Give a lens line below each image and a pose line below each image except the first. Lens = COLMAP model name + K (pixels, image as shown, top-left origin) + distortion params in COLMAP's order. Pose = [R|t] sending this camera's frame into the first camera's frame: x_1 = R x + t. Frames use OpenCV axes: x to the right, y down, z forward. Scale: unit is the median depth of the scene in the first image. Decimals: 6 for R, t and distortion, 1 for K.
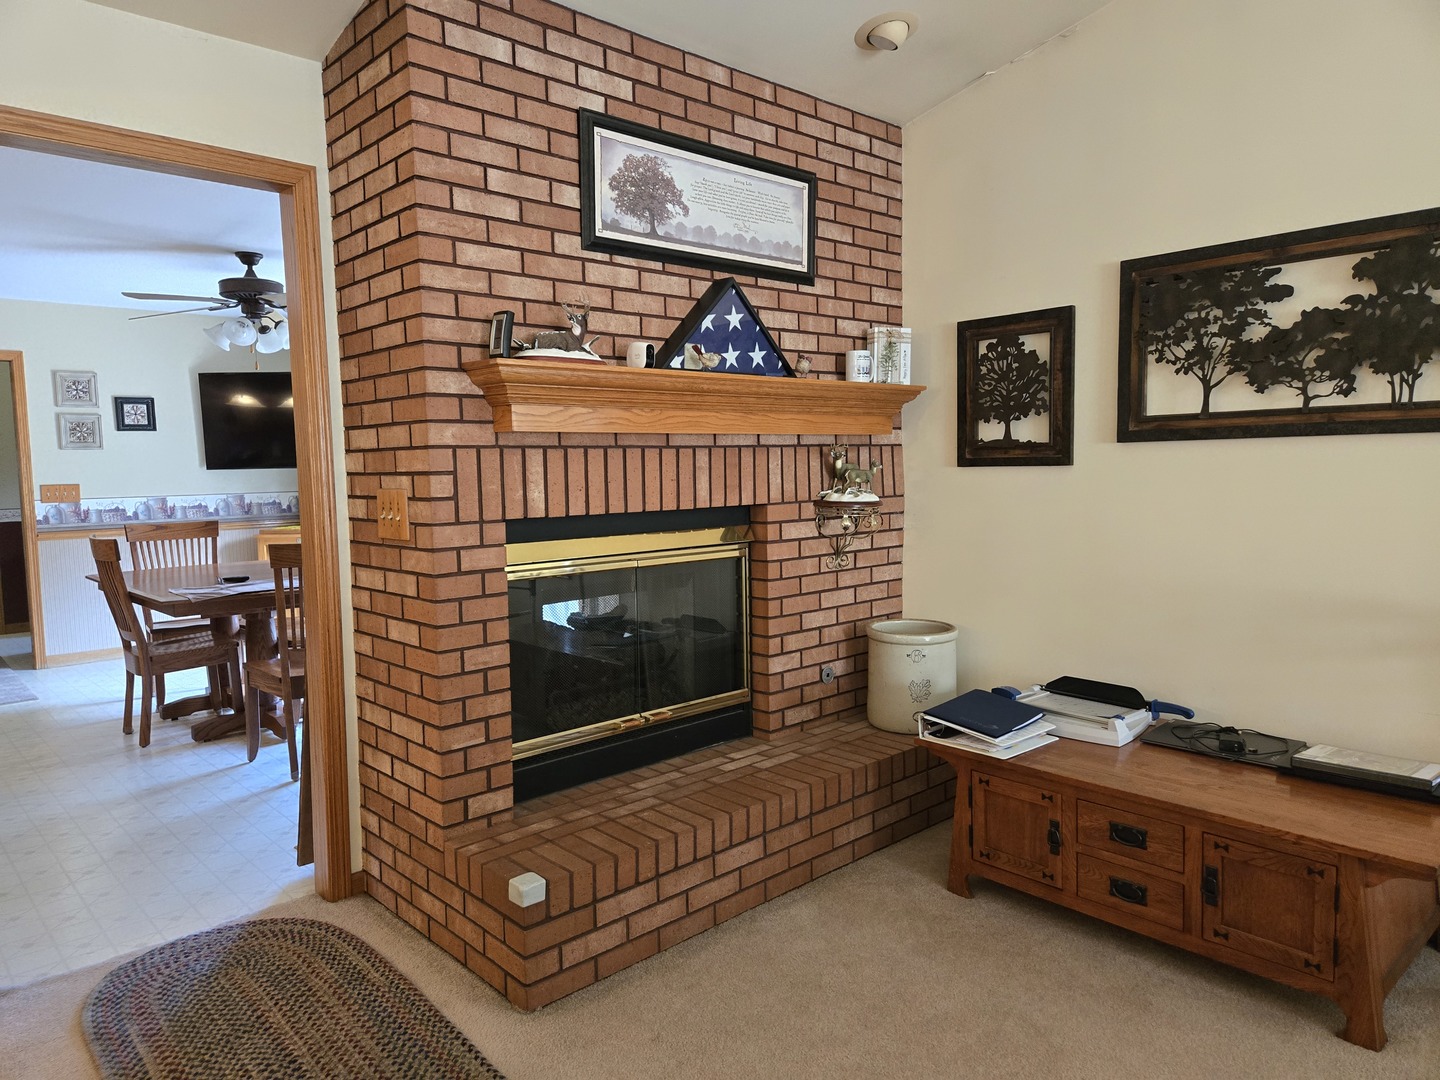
lens RADIAL K [[964.7, 0, 720.8], [0, 964.7, 535.7], [0, 0, 1]] dist [0.016676, -0.018191]
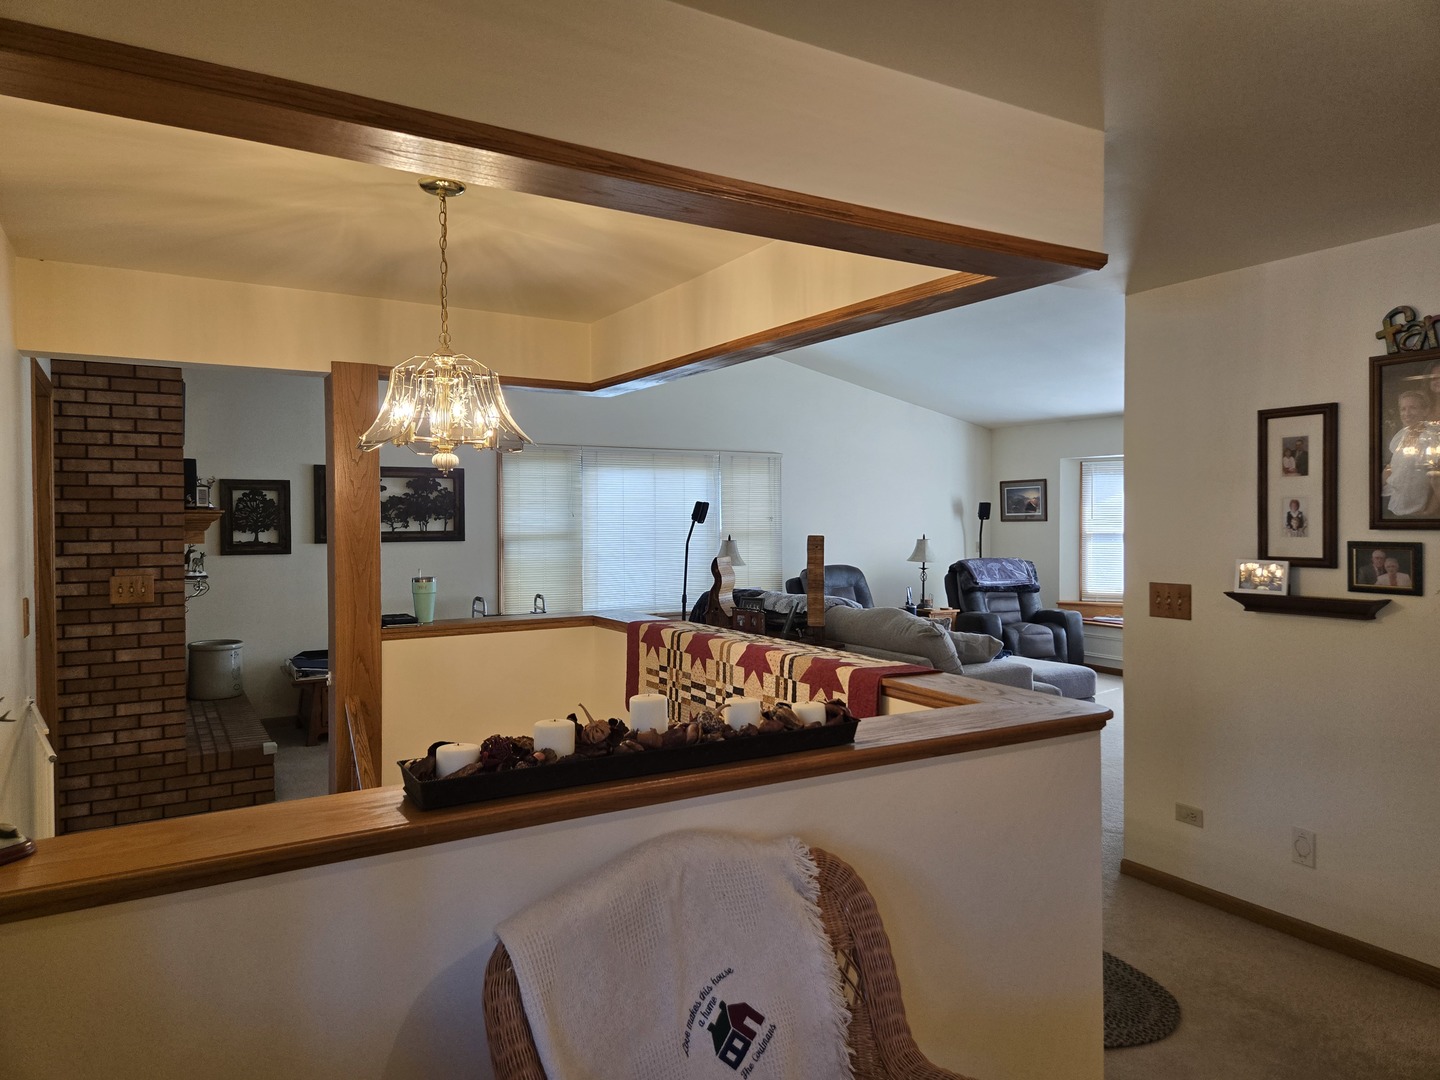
lens RADIAL K [[964.7, 0, 713.7], [0, 964.7, 538.2], [0, 0, 1]] dist [0.016676, -0.018191]
pose [[0.204101, 0.000364, 0.978950, -1.678317], [0.073806, 0.997148, -0.015759, -0.005164], [-0.976164, 0.075468, 0.203493, -0.380739]]
